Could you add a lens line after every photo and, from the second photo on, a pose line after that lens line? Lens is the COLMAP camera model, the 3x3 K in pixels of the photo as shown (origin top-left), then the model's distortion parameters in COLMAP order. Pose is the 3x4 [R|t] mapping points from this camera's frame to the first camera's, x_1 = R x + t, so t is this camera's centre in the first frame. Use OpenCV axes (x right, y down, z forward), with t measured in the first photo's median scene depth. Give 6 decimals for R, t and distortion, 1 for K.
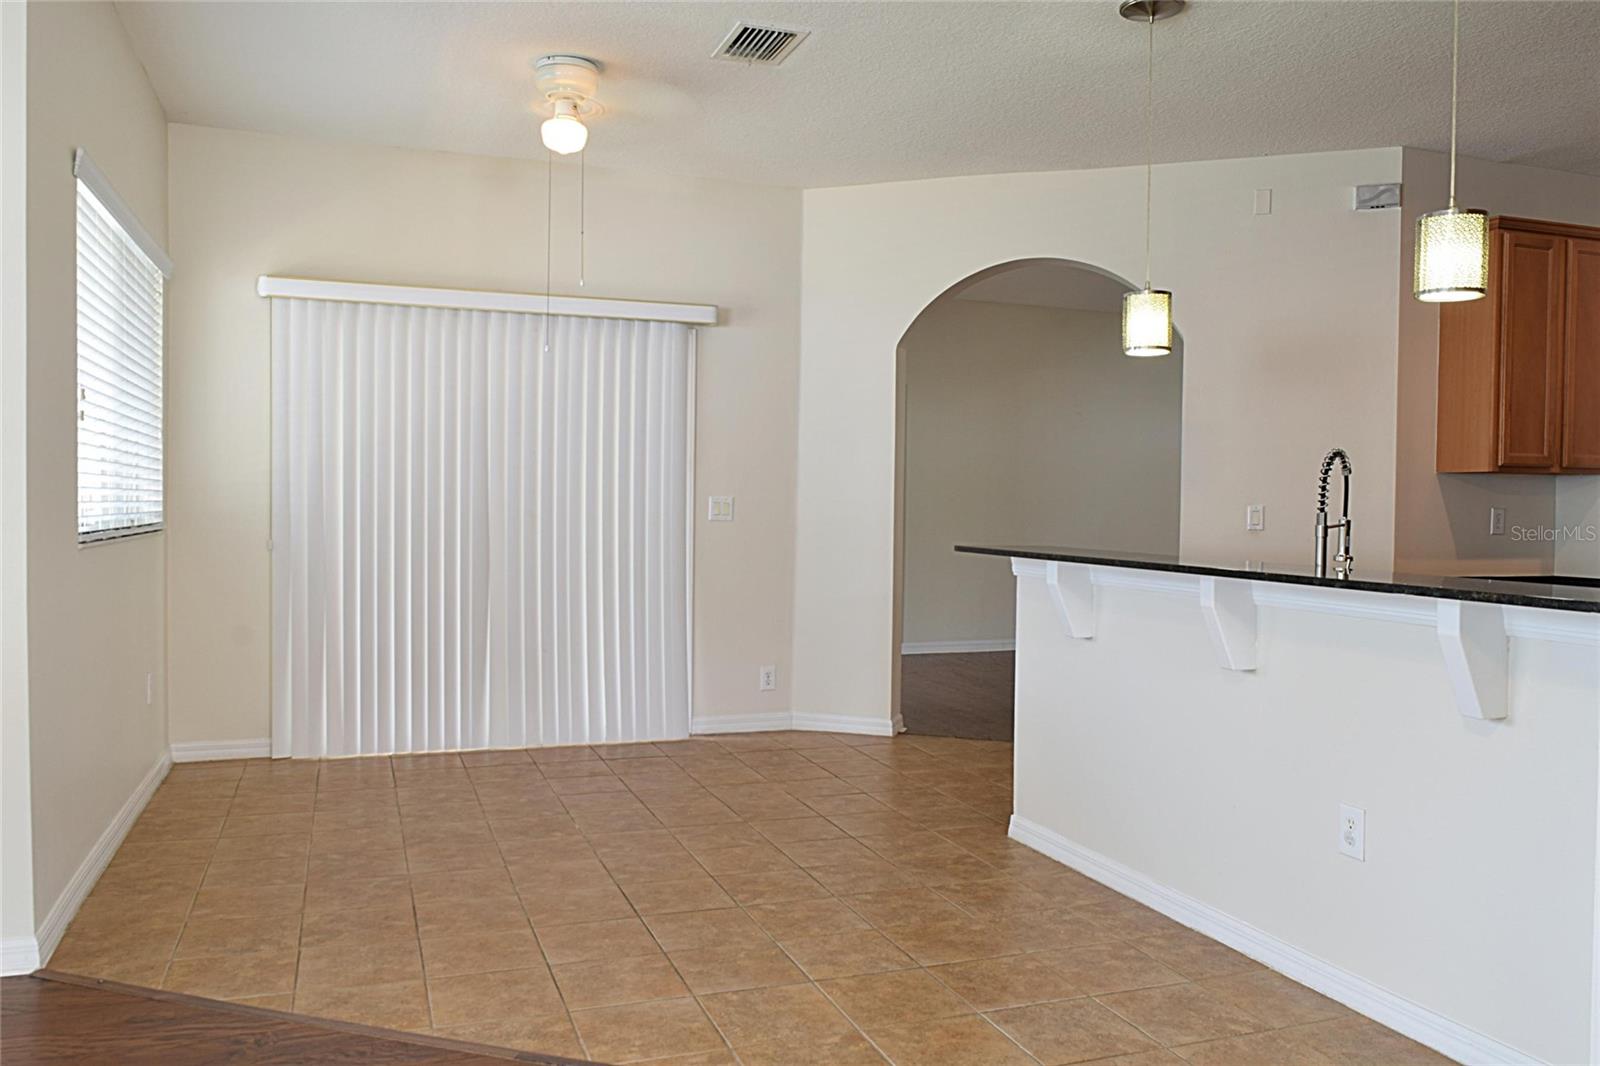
lens RADIAL K [[1252.1, 0, 801.0], [0, 1252.1, 535.9], [0, 0, 1]] dist [-0.015128, 0.007982]
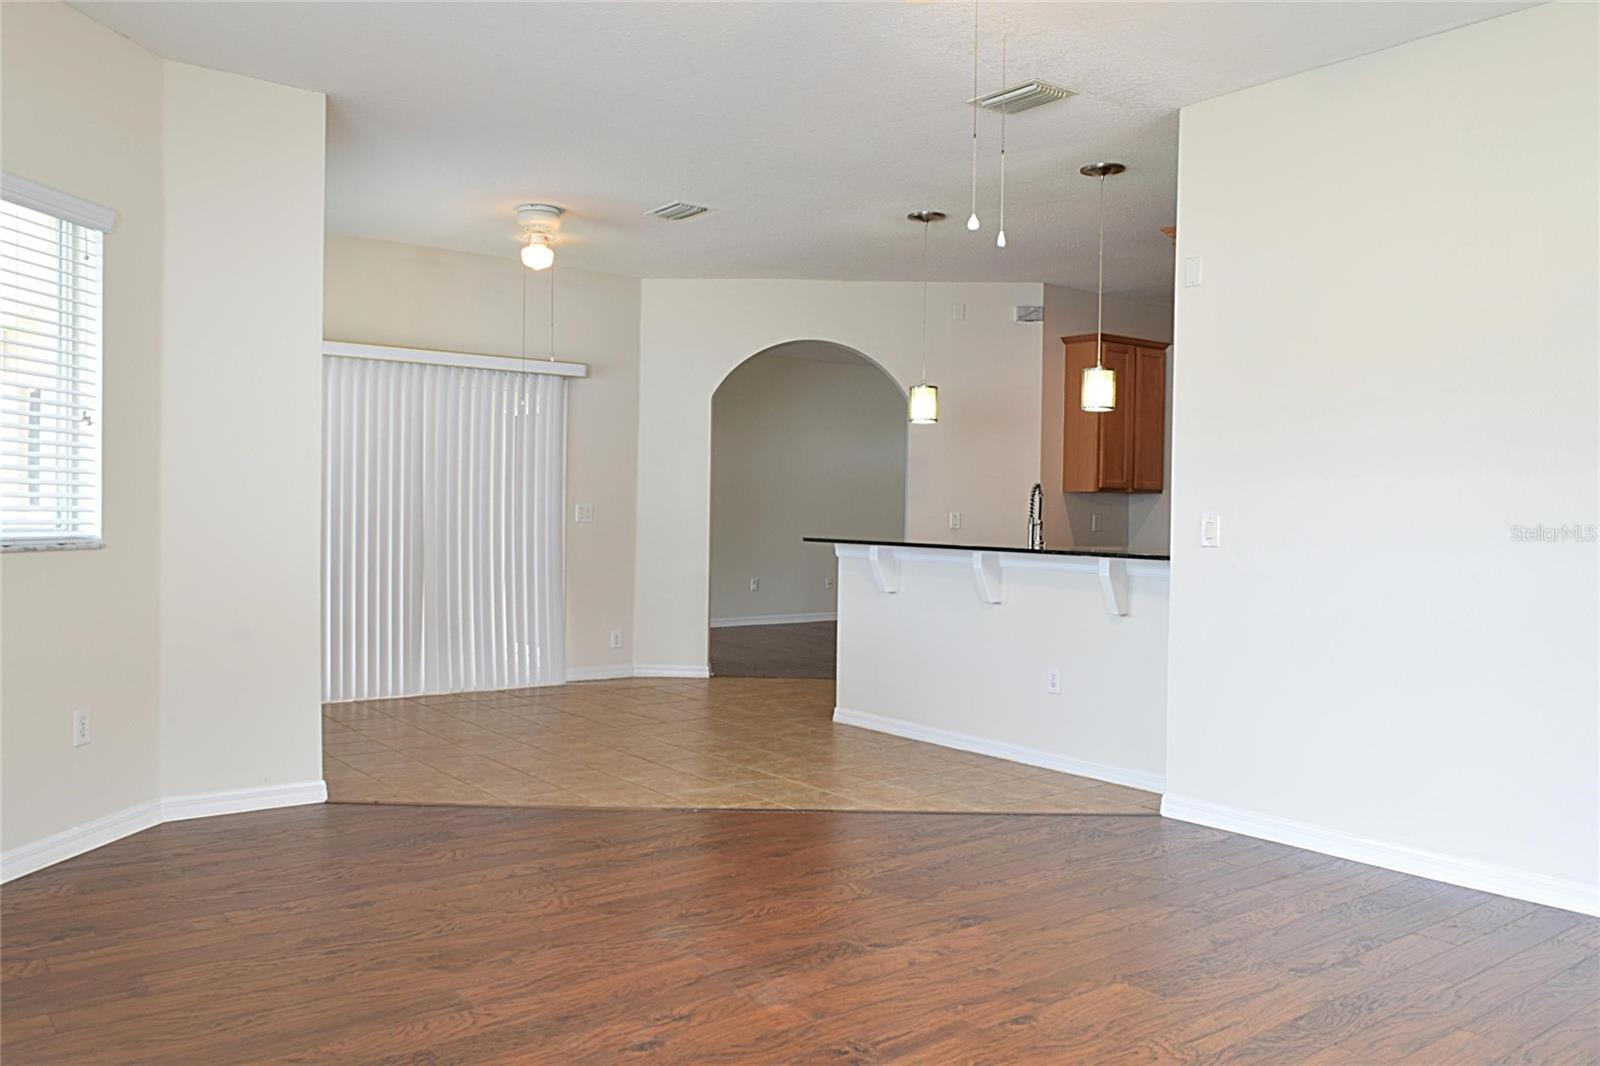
lens RADIAL K [[1252.1, 0, 797.4], [0, 1252.1, 530.4], [0, 0, 1]] dist [-0.015128, 0.007982]
pose [[0.953945, -0.001253, 0.299978, -0.286531], [0.003568, 0.999968, -0.007171, 0.008012], [-0.299959, 0.007911, 0.953919, -0.406145]]
